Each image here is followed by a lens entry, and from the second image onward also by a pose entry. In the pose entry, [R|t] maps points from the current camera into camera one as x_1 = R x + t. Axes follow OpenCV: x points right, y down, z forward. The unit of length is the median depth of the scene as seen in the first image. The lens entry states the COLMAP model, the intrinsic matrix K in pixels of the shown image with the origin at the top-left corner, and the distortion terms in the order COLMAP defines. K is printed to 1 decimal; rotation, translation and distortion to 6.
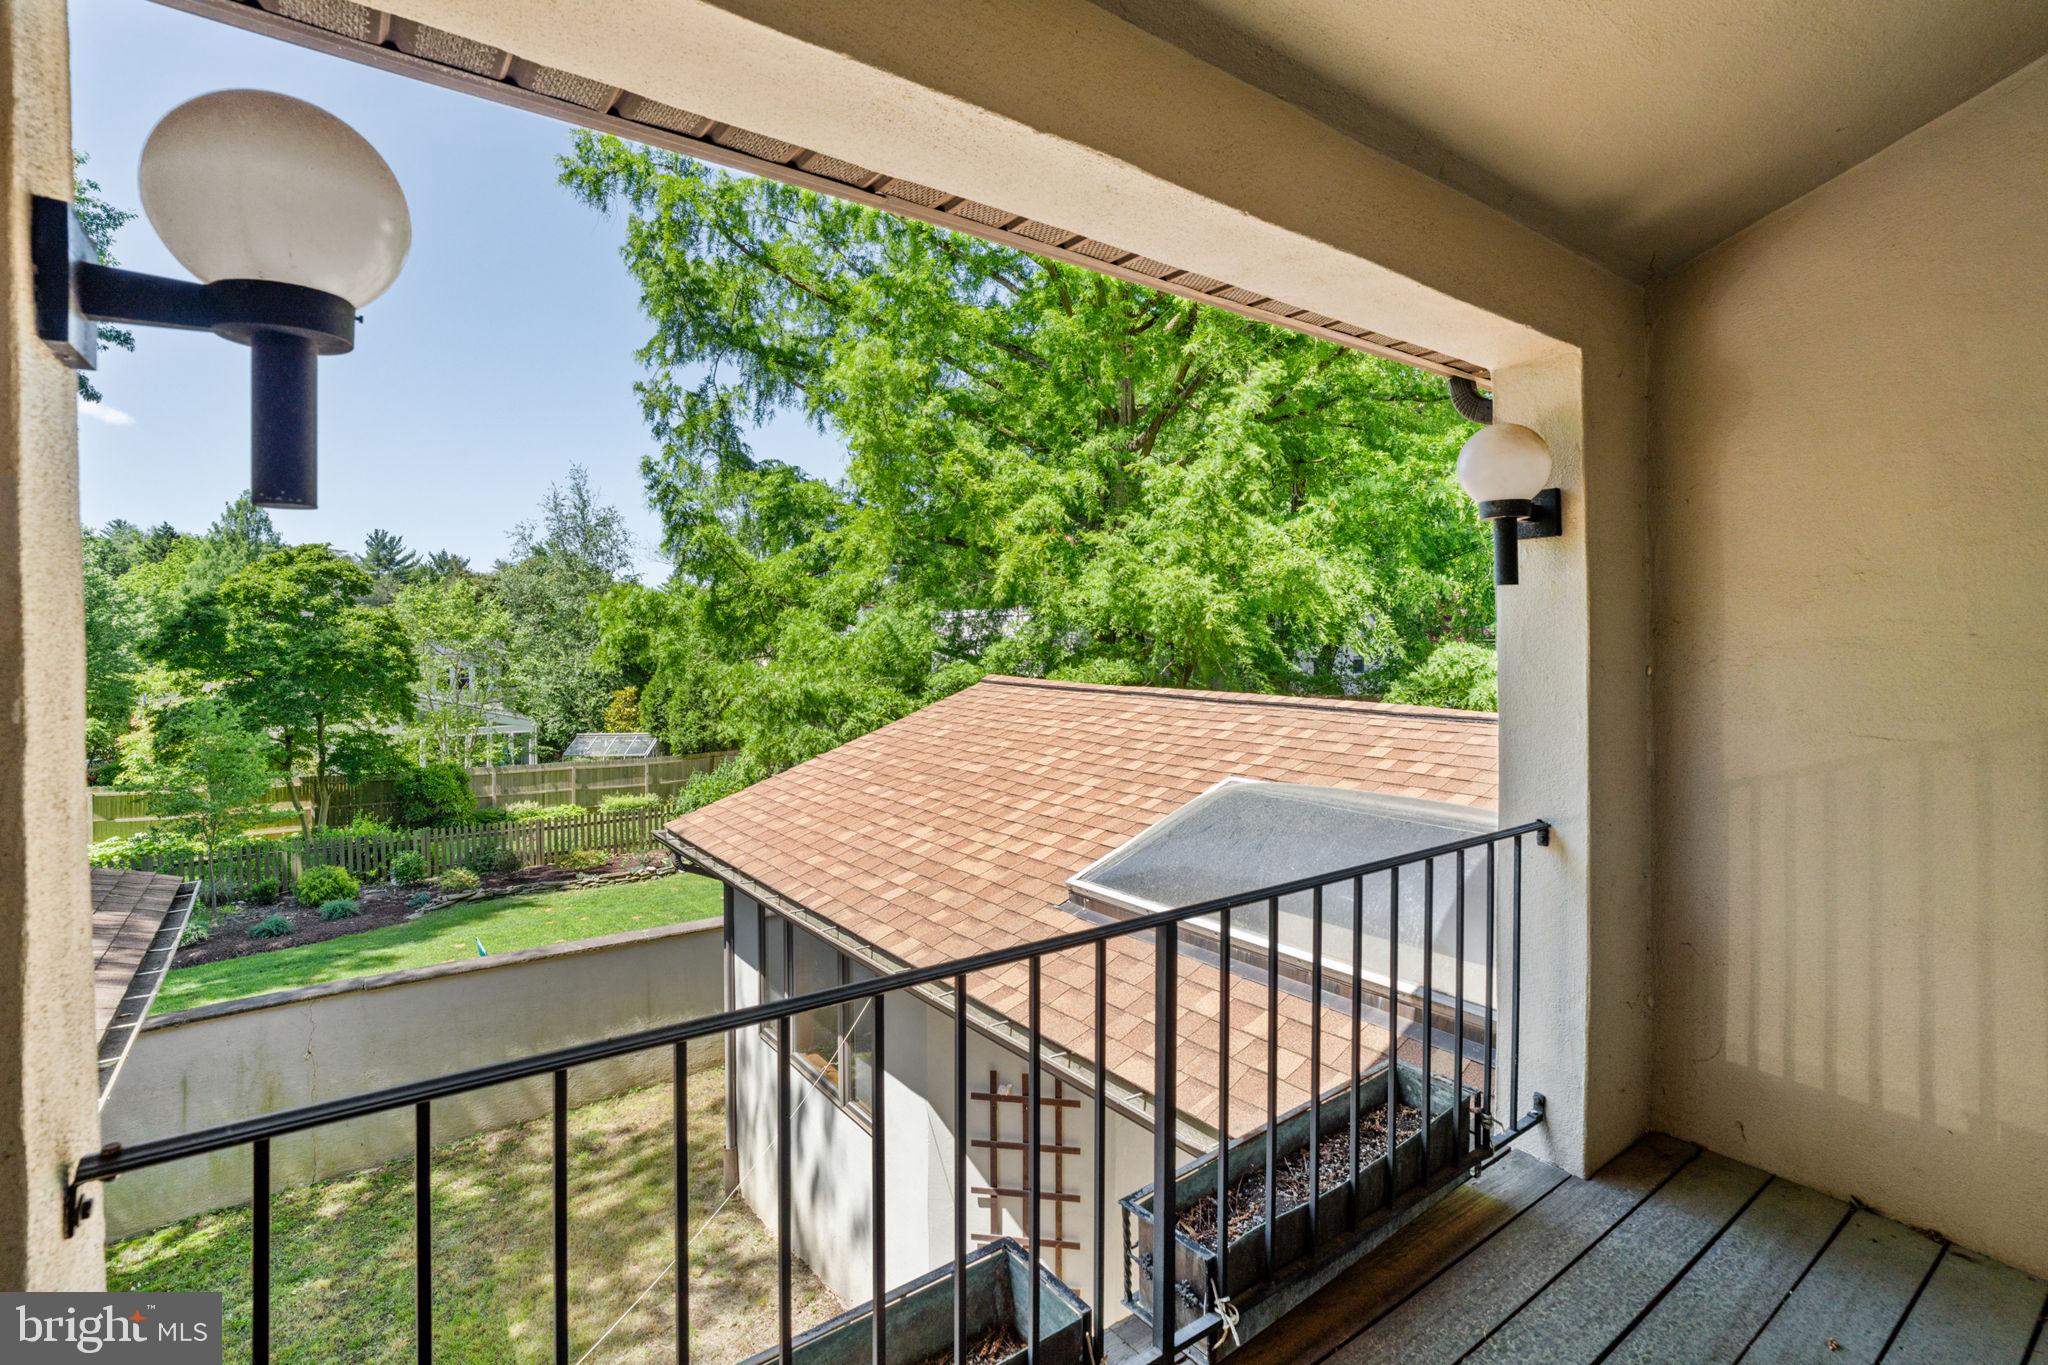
lens RADIAL K [[971.0, 0, 1022.8], [0, 971.0, 632.0], [0, 0, 1]] dist [-0.050895, 0.026135]
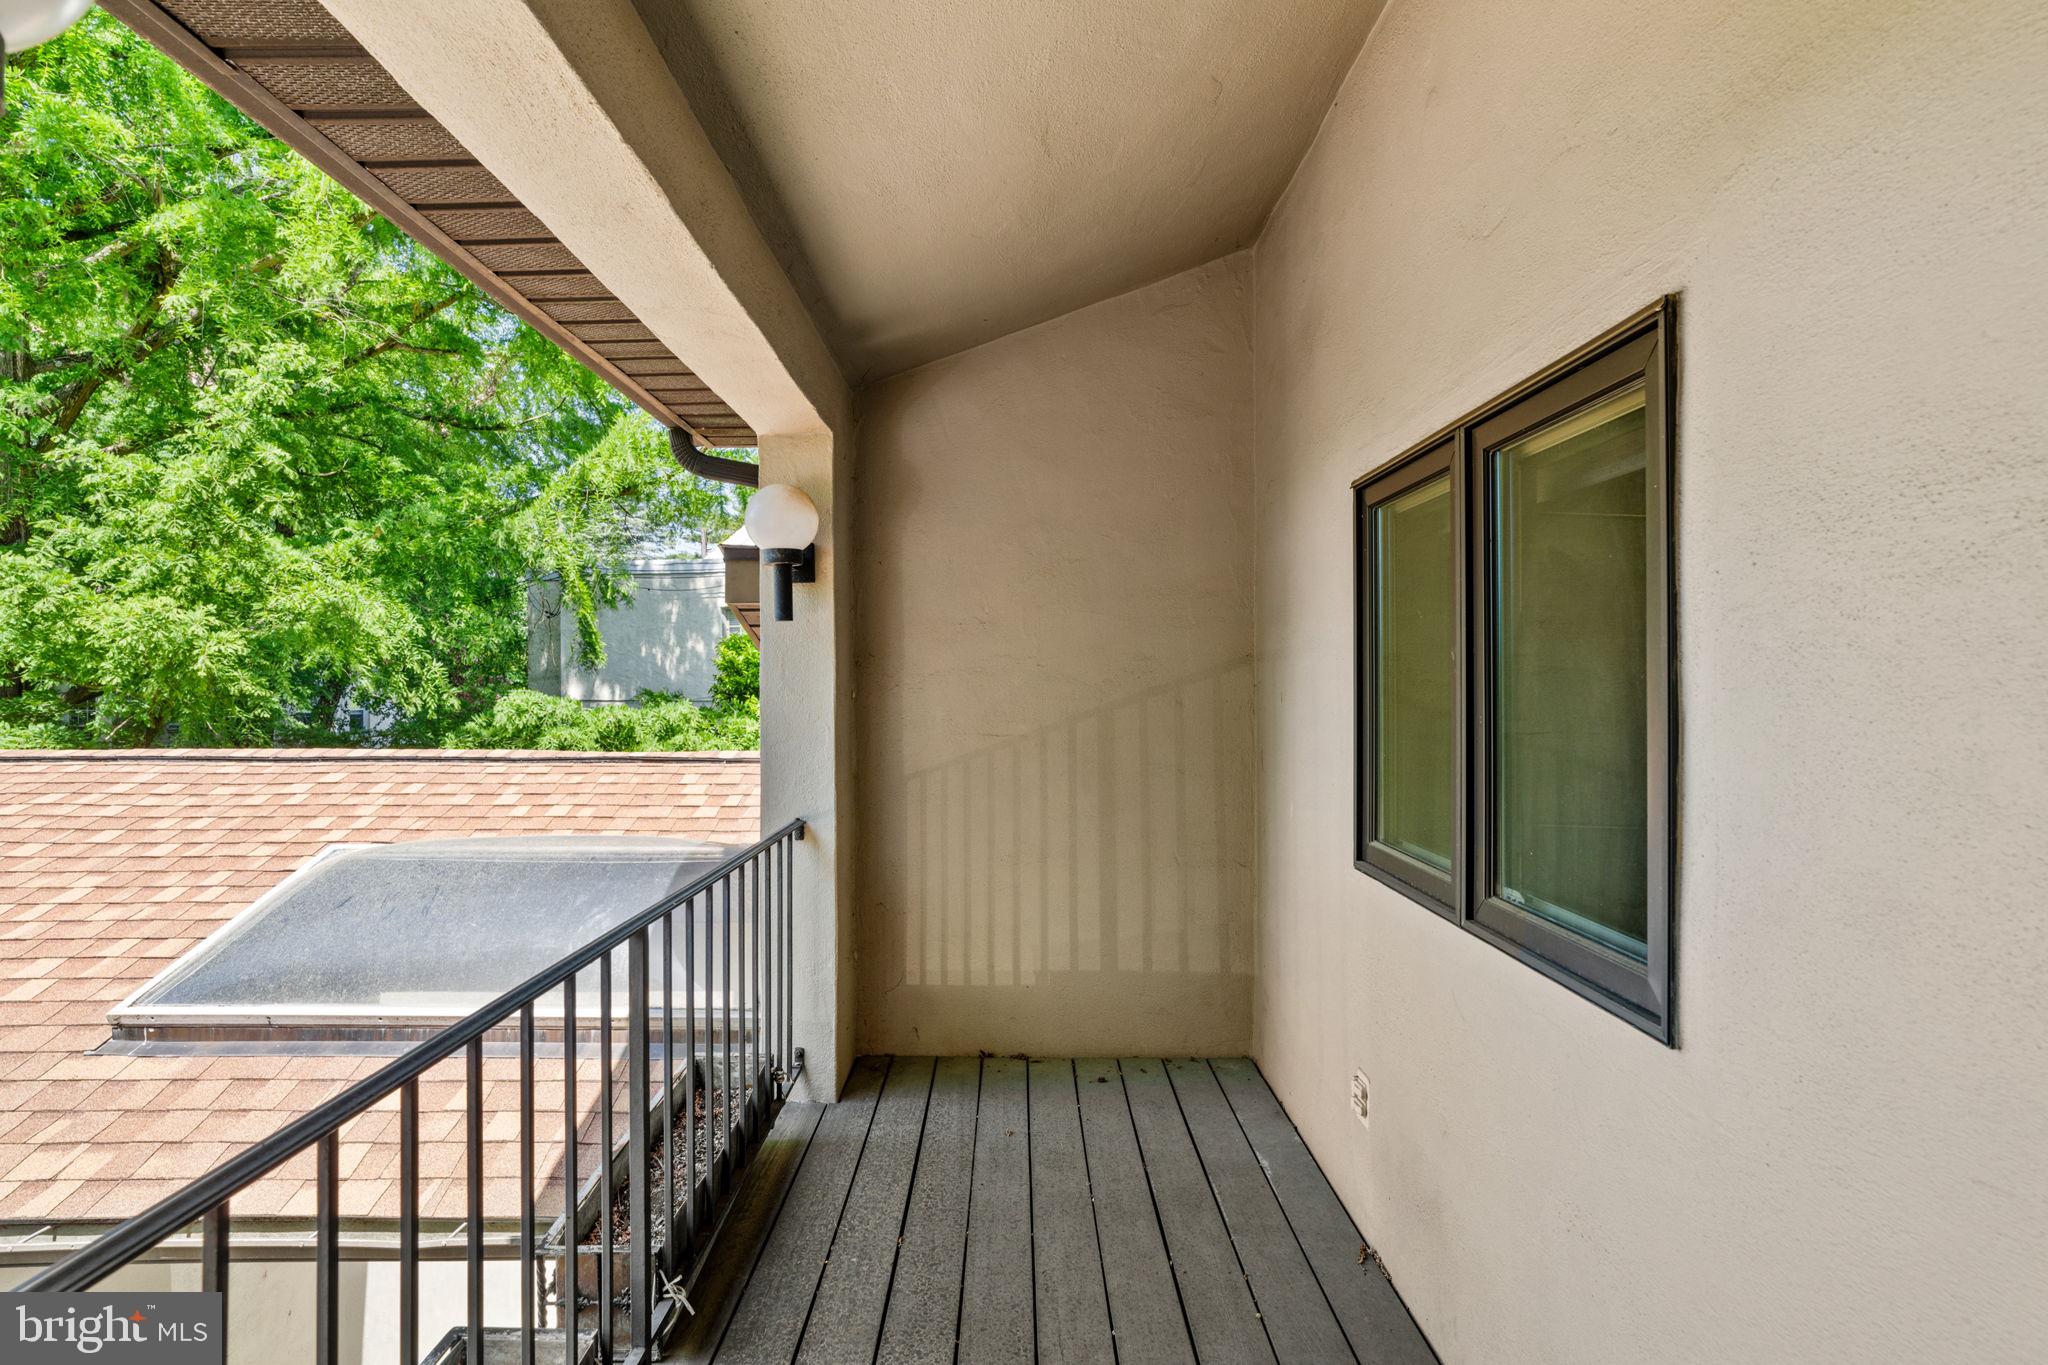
lens RADIAL K [[1009.1, 0, 1016.9], [0, 1009.1, 684.5], [0, 0, 1]] dist [-0.045568, 0.028596]
pose [[0.603188, -0.004885, 0.797584, -0.102929], [0.003013, 0.999988, 0.003847, 0.008381], [-0.797593, 0.000083, 0.603196, 0.007654]]
